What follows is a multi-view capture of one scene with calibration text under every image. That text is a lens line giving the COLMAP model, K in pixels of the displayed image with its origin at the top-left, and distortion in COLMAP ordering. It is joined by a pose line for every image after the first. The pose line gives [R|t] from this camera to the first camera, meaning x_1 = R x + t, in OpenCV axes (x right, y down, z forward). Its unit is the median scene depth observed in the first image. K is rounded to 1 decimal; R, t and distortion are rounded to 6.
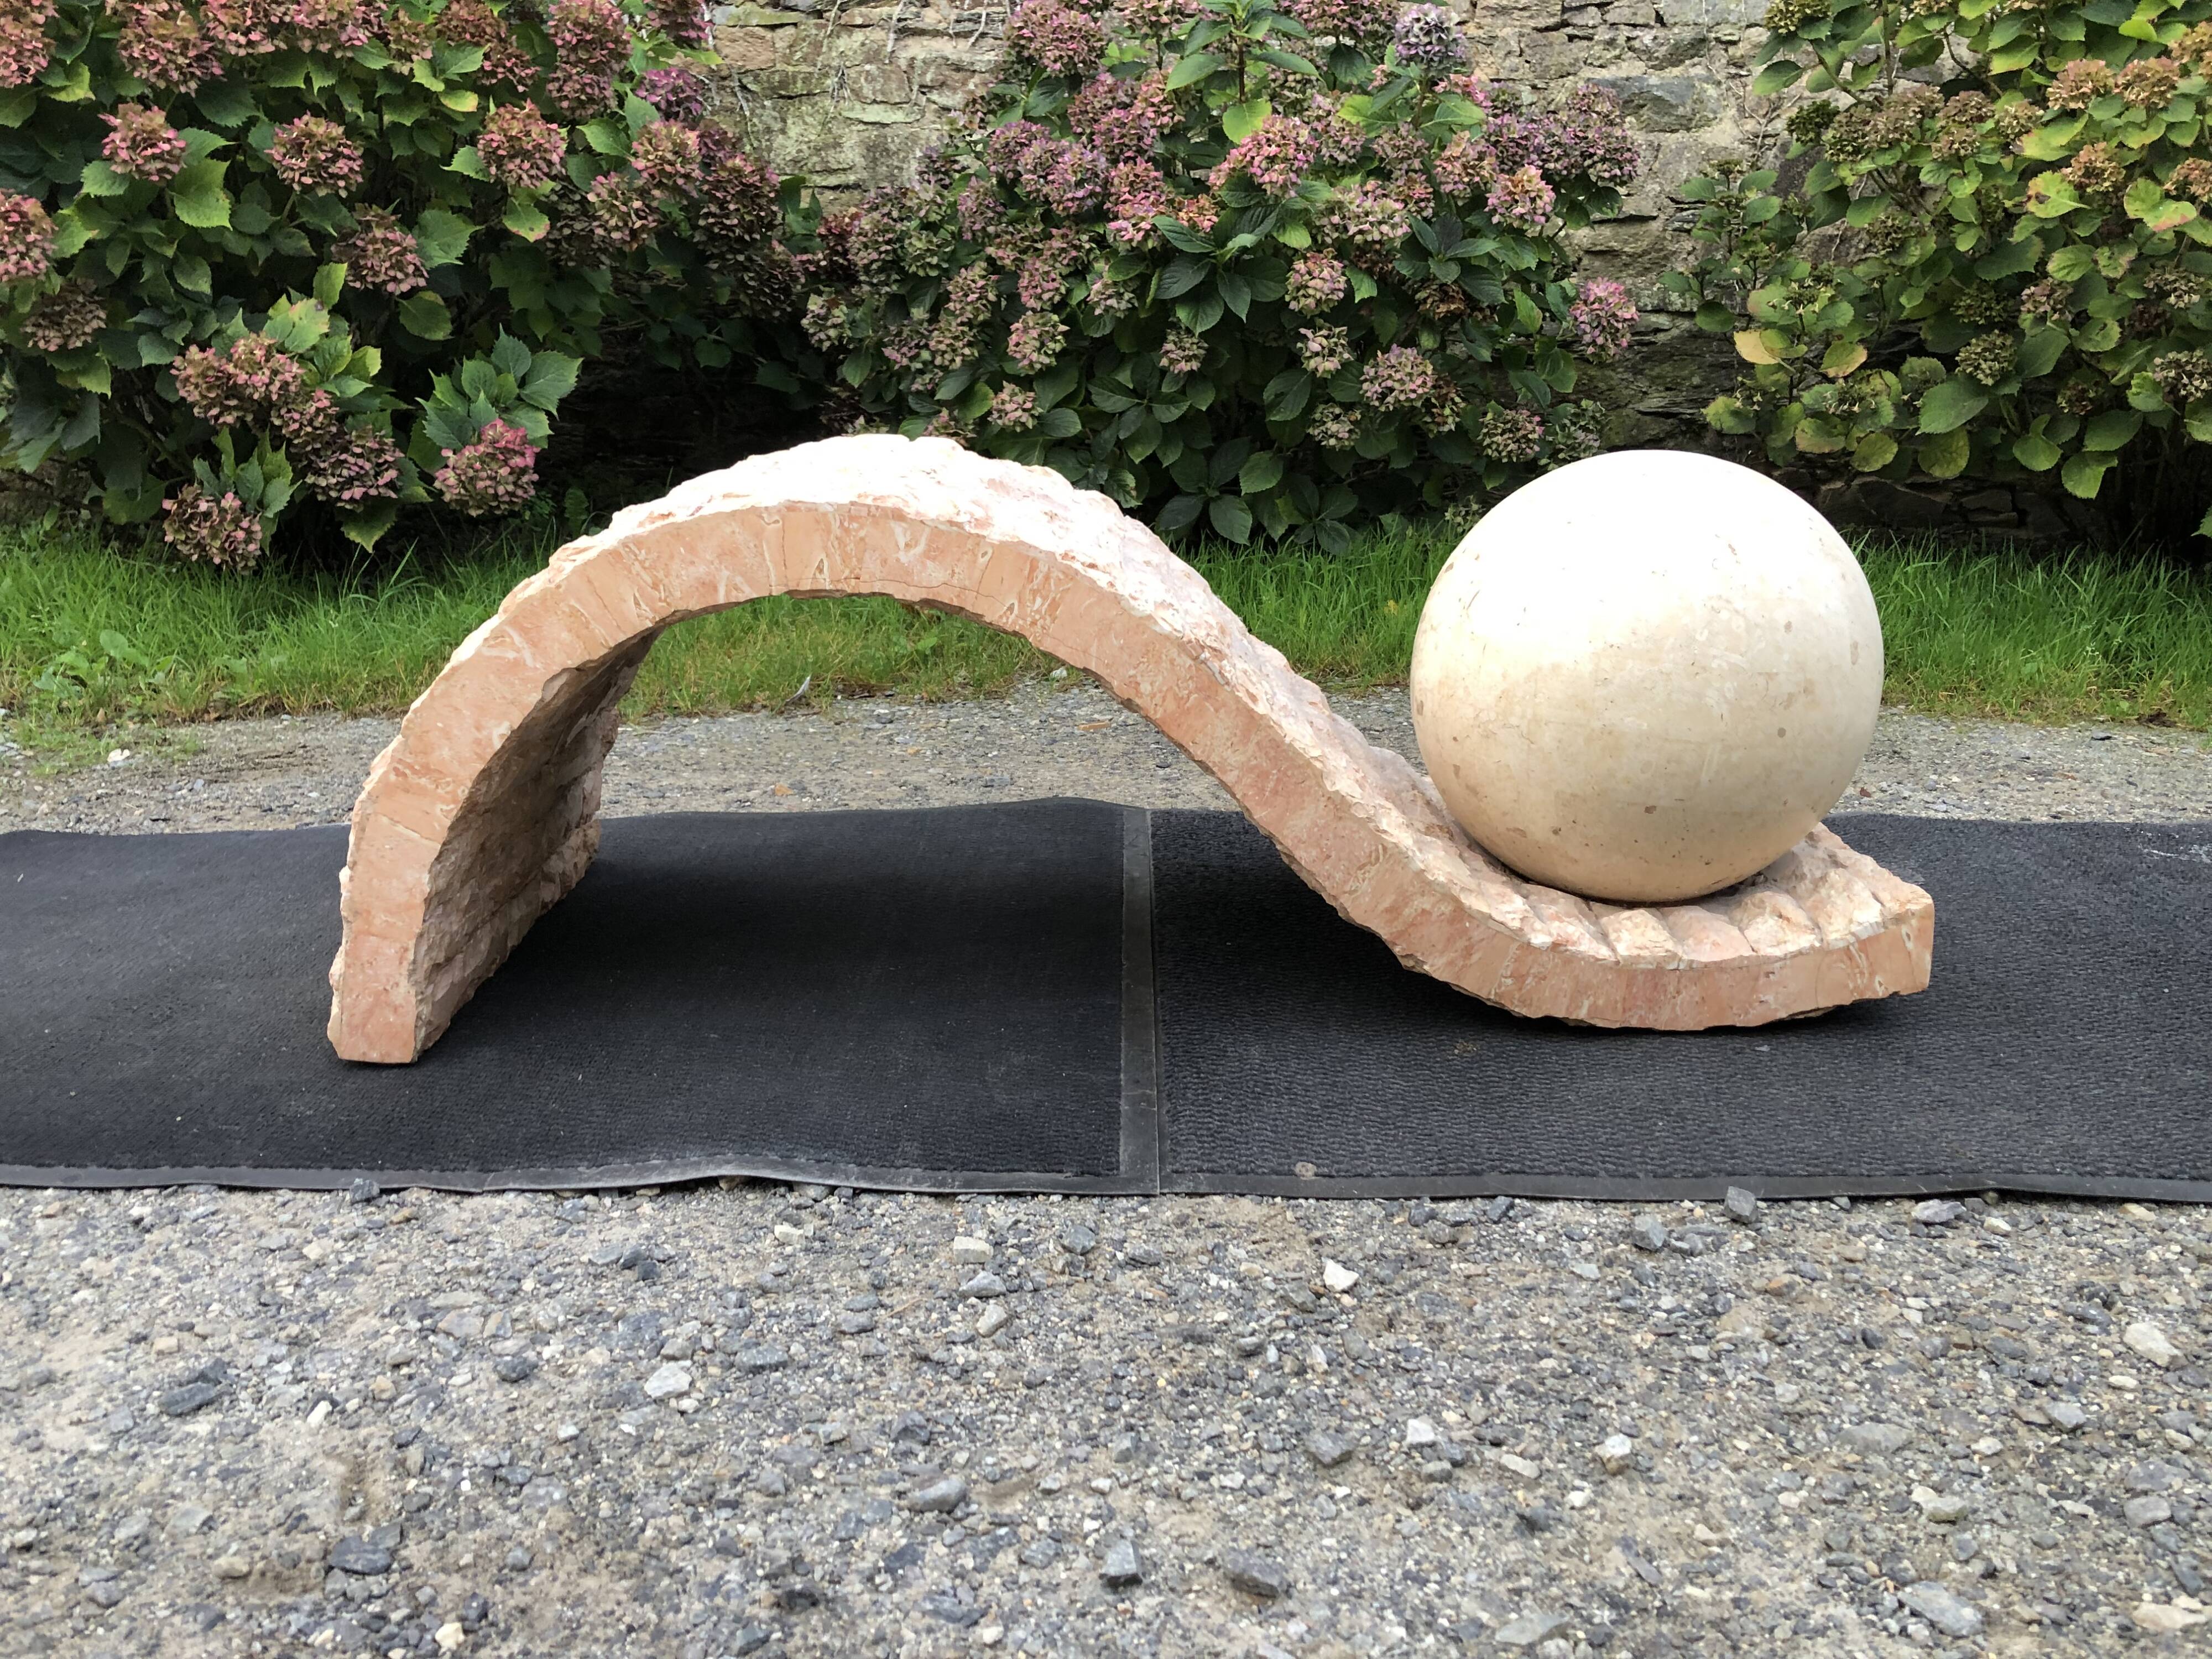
lens RADIAL K [[1812.6, 0, 1099.3], [0, 1812.6, 807.1], [0, 0, 1]] dist [0.014185, 0.002545]
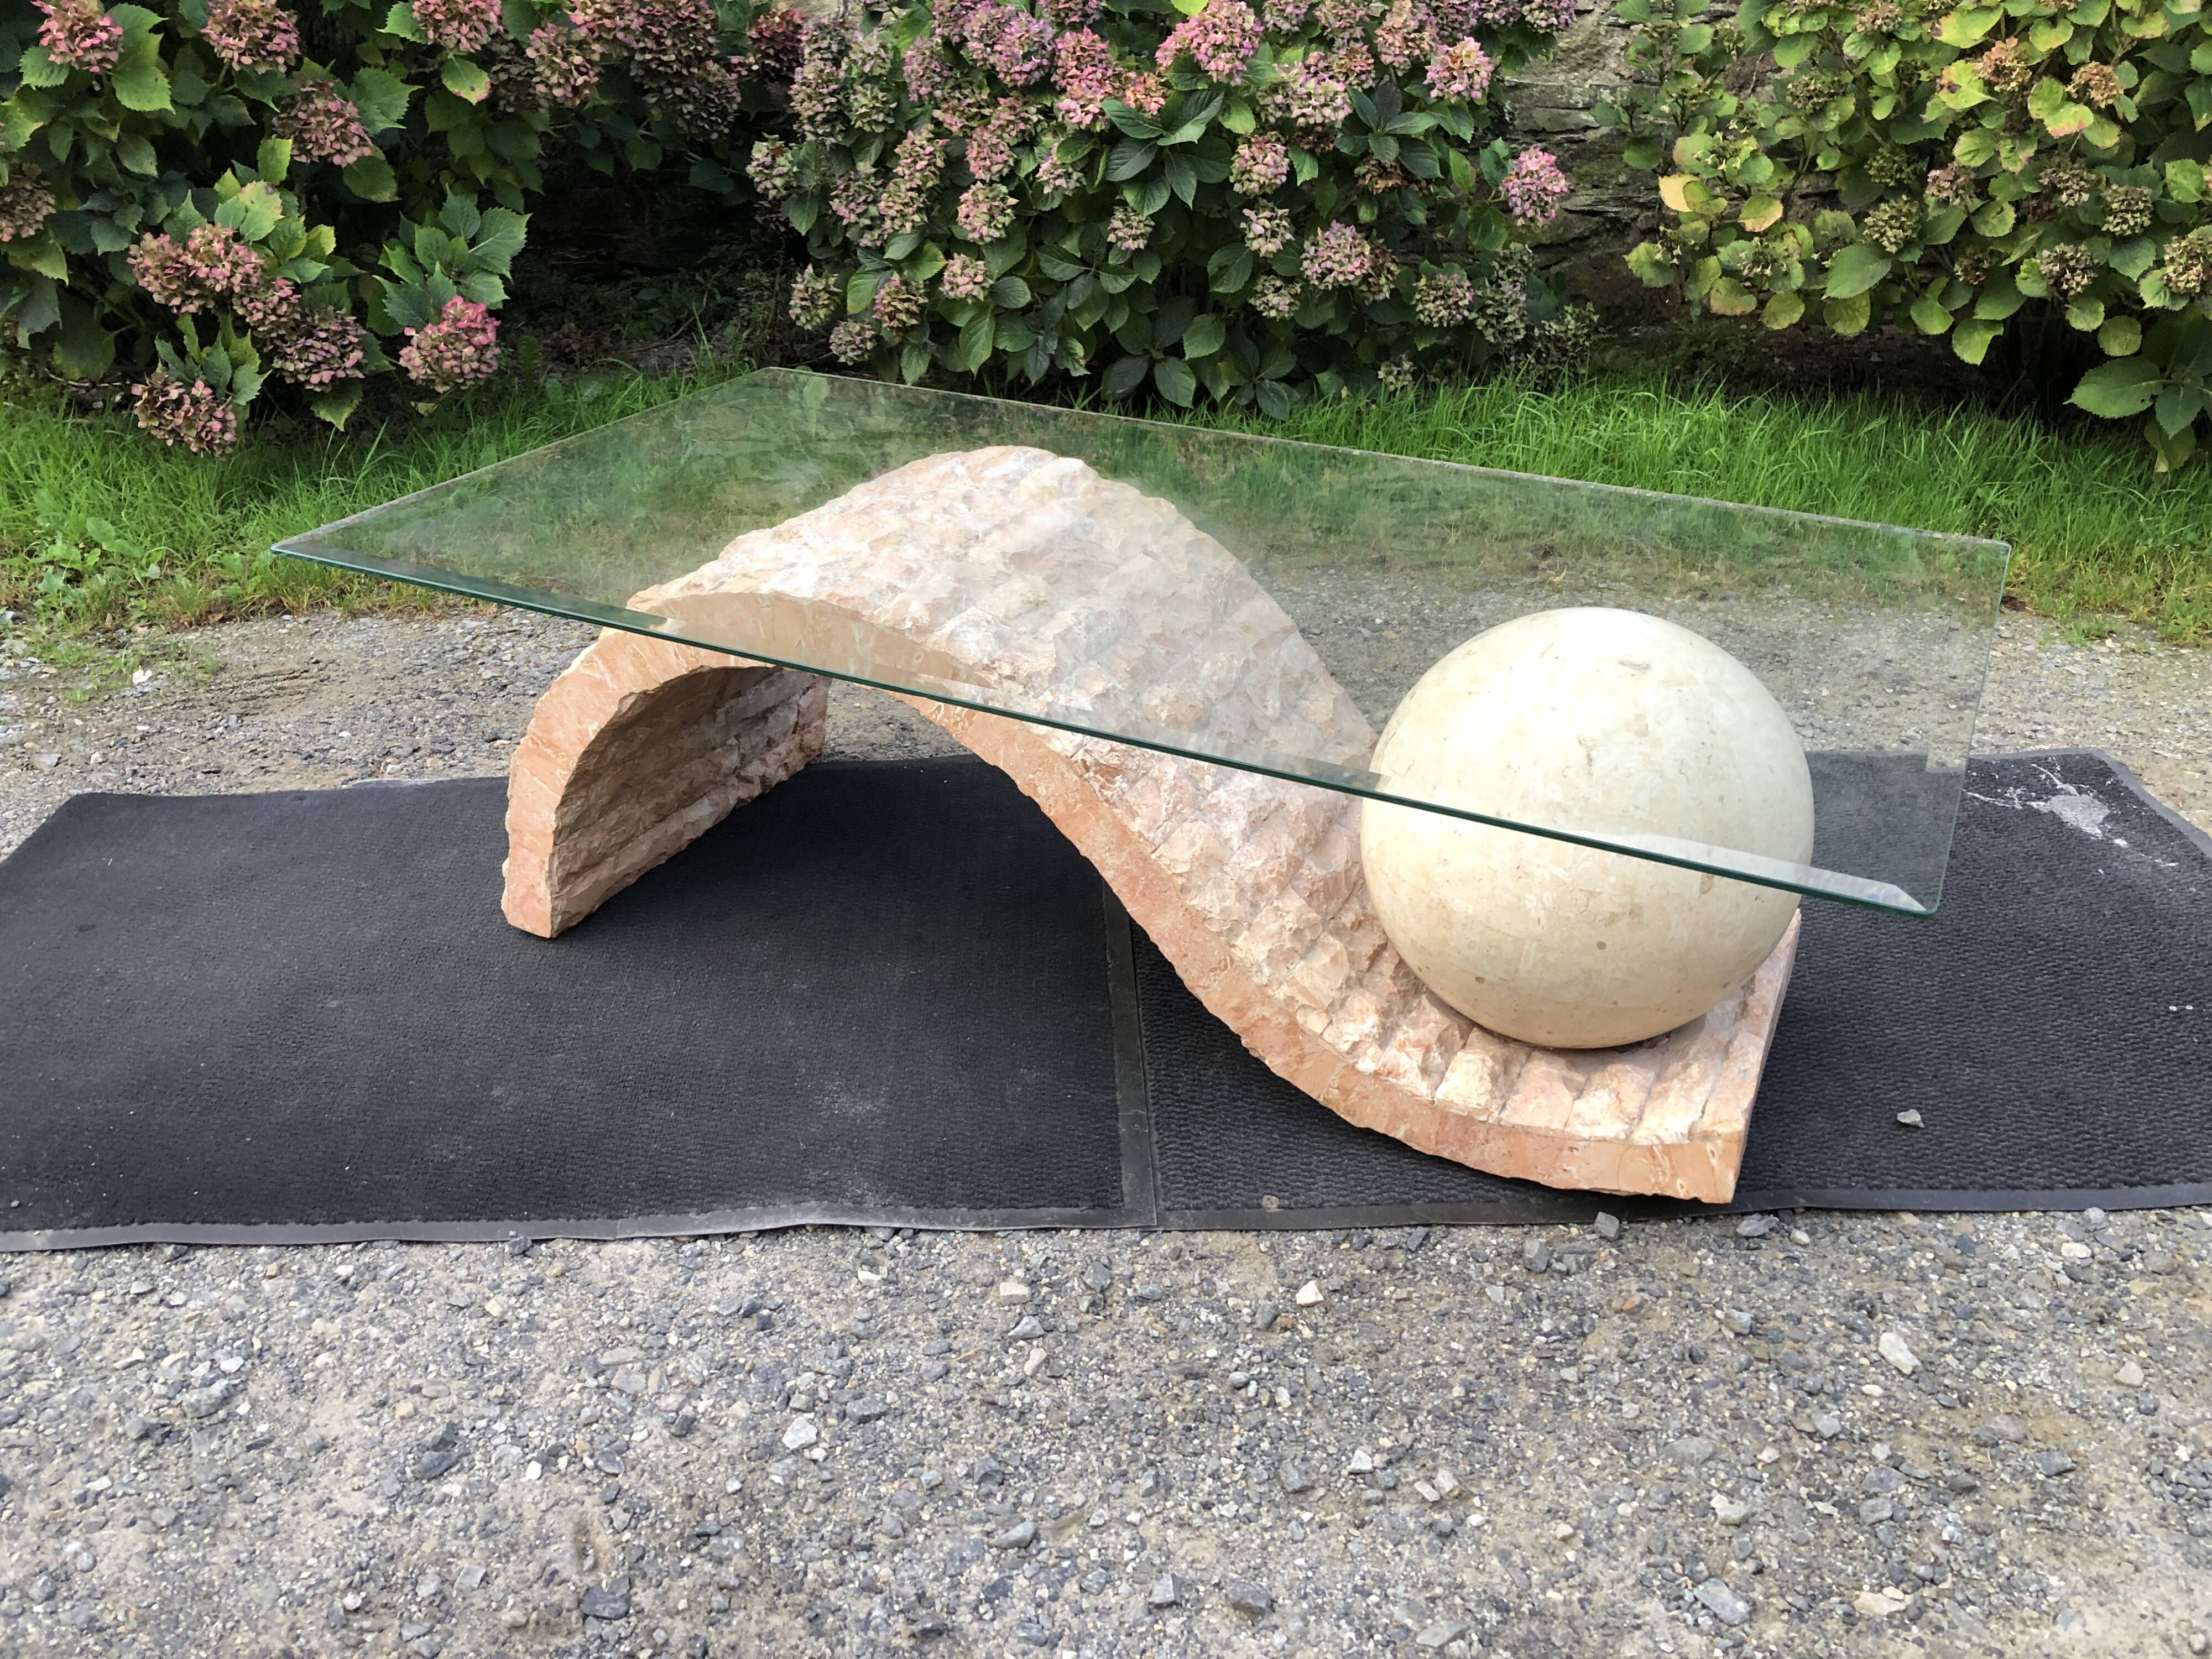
lens RADIAL K [[1812.6, 0, 1107.3], [0, 1812.6, 816.9], [0, 0, 1]] dist [0.014185, 0.002545]
pose [[0.998557, -0.019358, 0.050088, -0.024962], [0.008583, 0.978305, 0.206993, -0.138553], [-0.053009, -0.206264, 0.977059, -0.074708]]
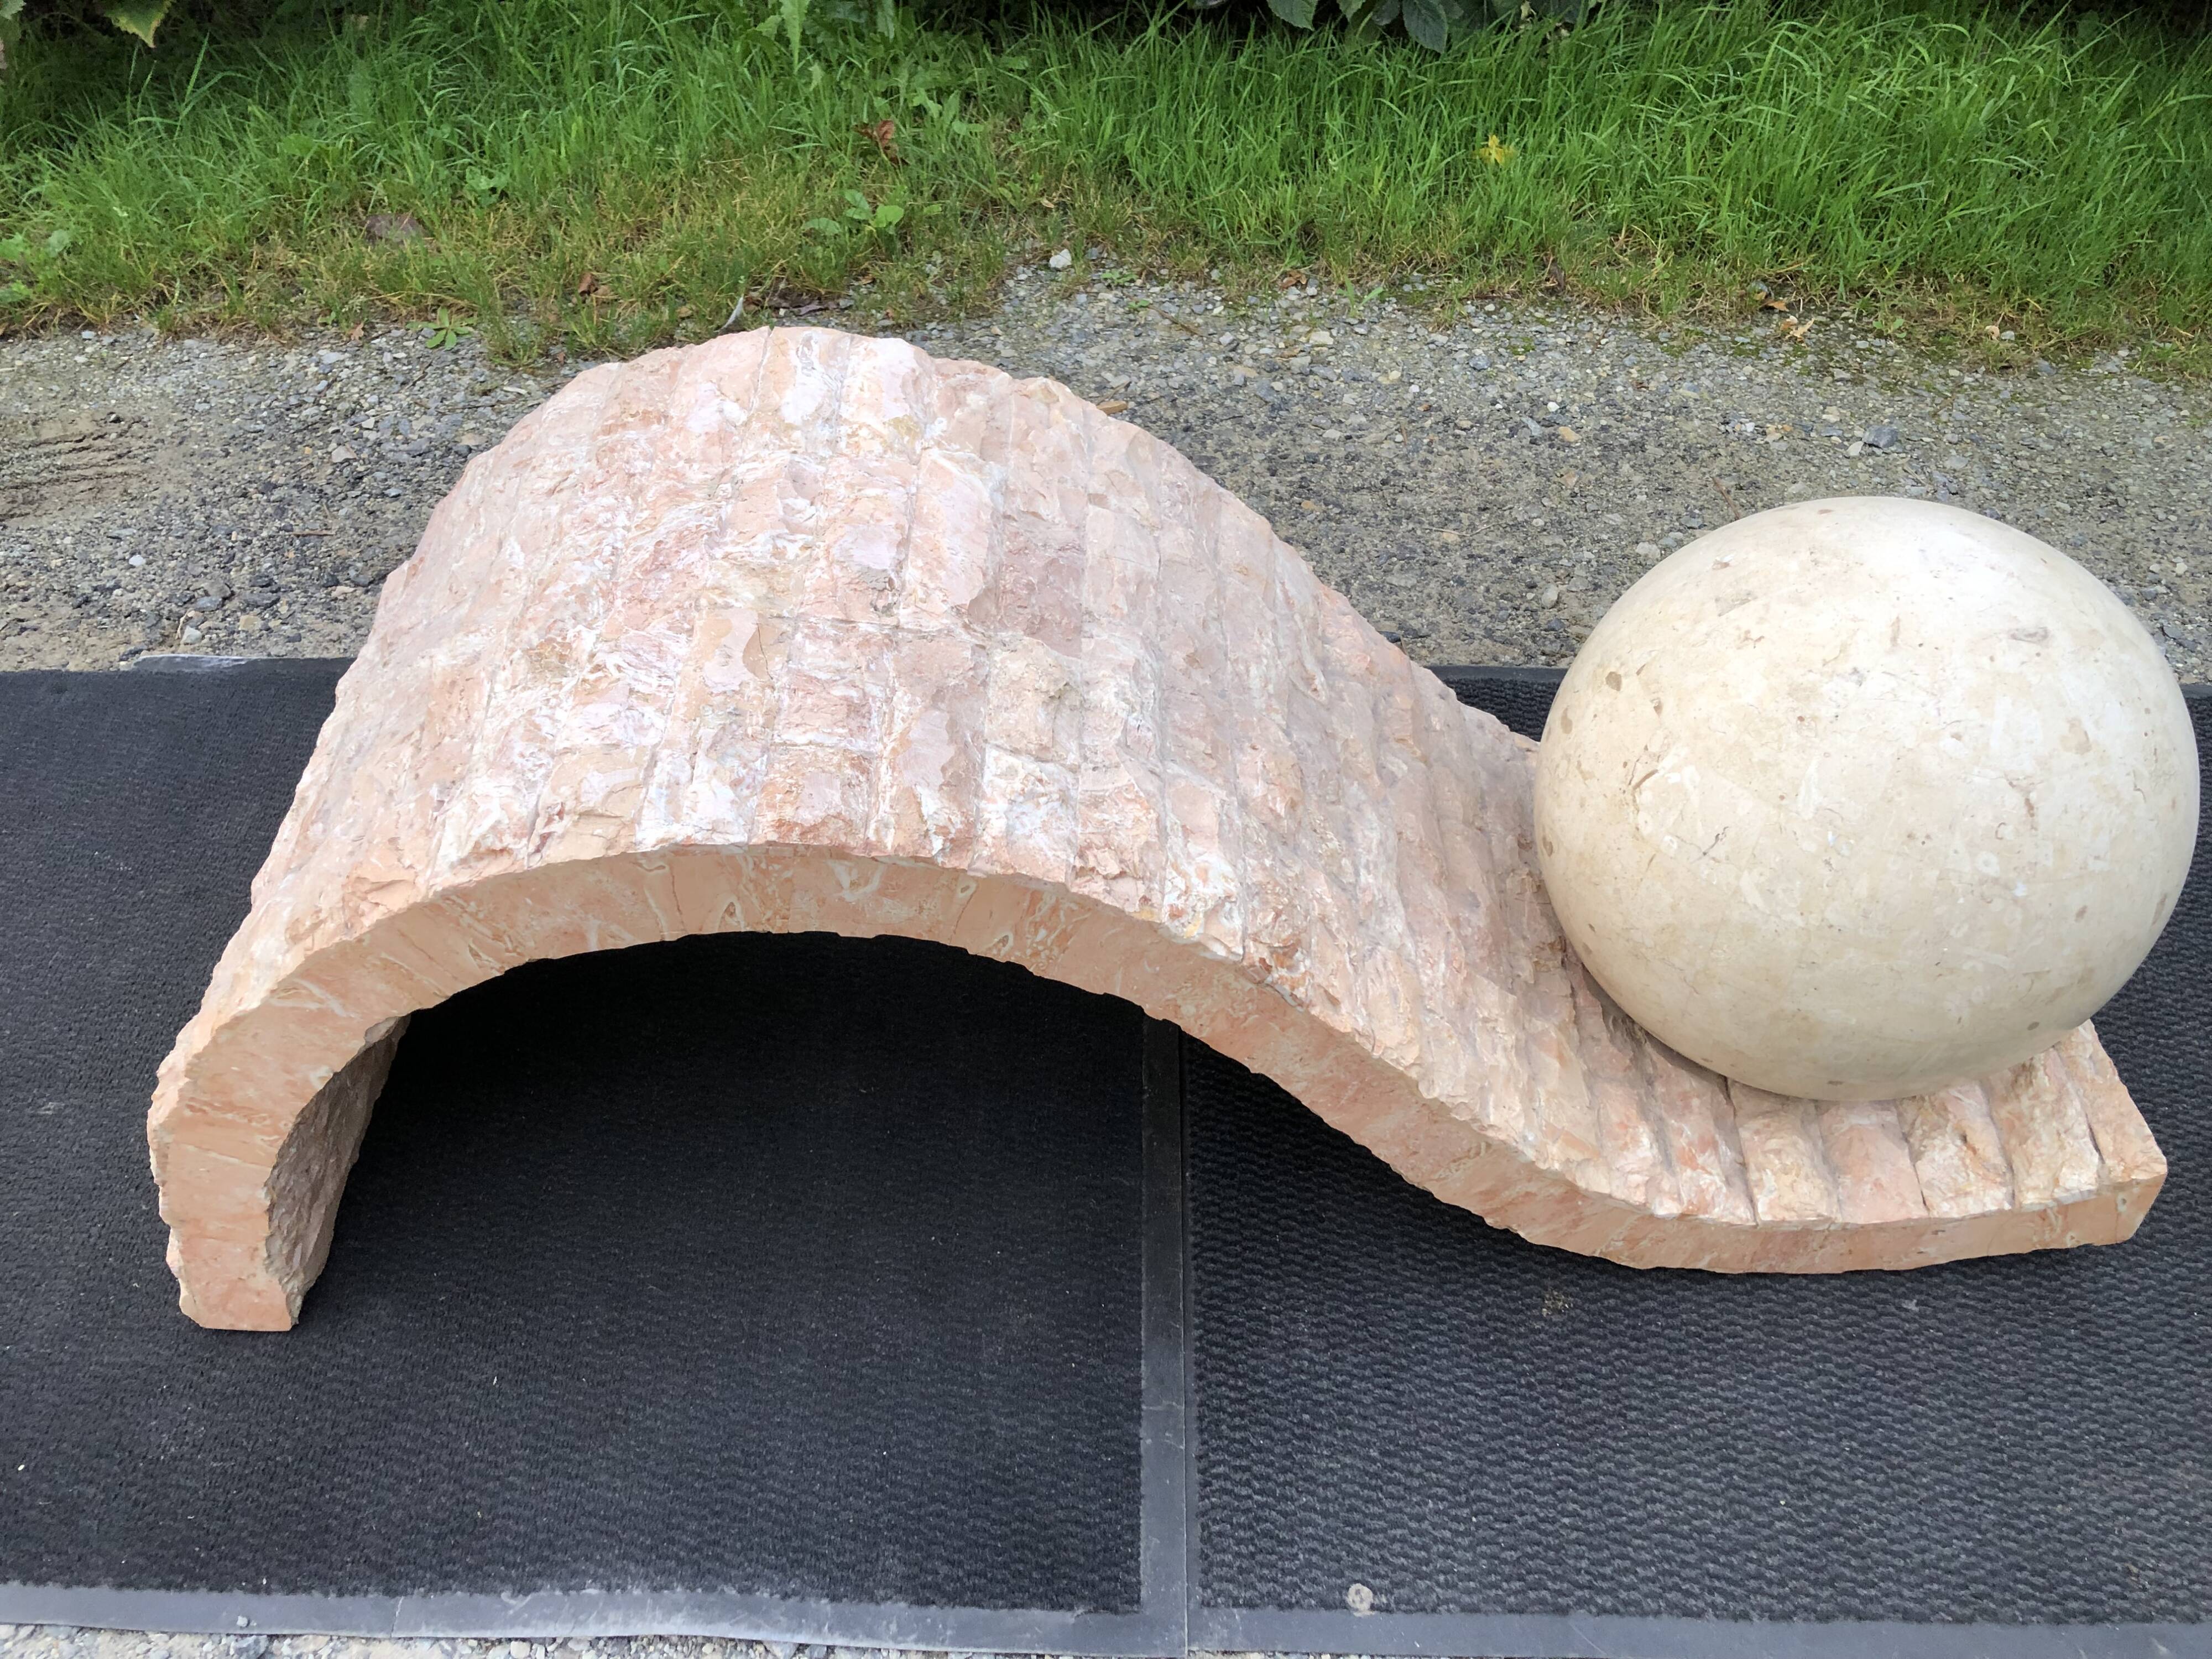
lens RADIAL K [[1812.6, 0, 1099.6], [0, 1812.6, 822.0], [0, 0, 1]] dist [0.014185, 0.002545]
pose [[0.999936, 0.010557, 0.003995, -0.006599], [-0.011189, 0.880425, 0.474053, -0.225217], [0.001487, -0.474067, 0.880487, 0.182478]]
